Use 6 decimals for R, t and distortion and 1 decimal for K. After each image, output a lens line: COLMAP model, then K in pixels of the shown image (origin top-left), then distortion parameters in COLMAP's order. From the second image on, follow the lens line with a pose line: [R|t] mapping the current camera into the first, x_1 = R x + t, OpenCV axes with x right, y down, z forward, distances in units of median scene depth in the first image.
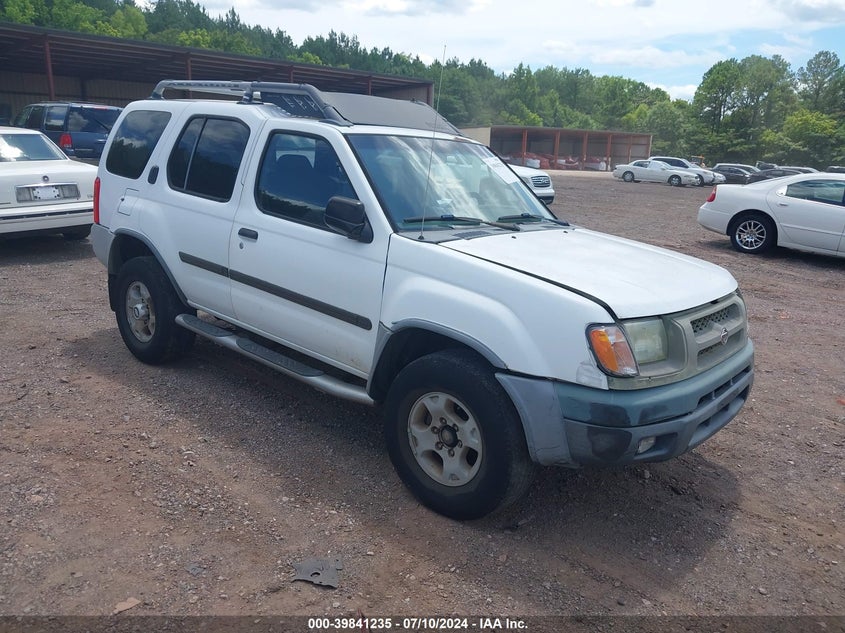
lens RADIAL K [[648.9, 0, 422.5], [0, 648.9, 316.5], [0, 0, 1]] dist [0.002423, 0.001388]
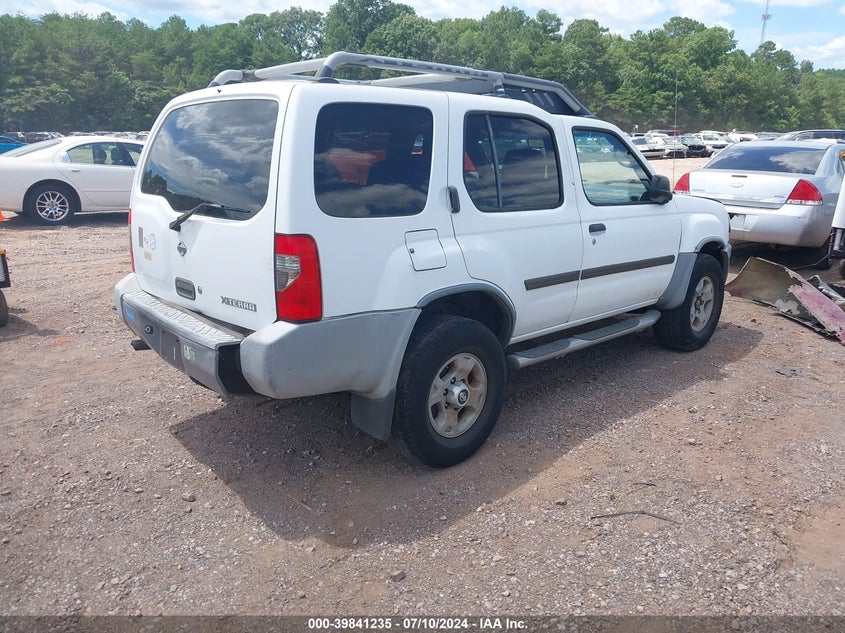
lens RADIAL K [[648.9, 0, 422.5], [0, 648.9, 316.5], [0, 0, 1]] dist [0.002423, 0.001388]
pose [[0.118847, -0.329236, 0.936738, -1.176828], [0.264325, 0.919872, 0.289772, -0.331391], [-0.957083, 0.213165, 0.196349, 0.971032]]
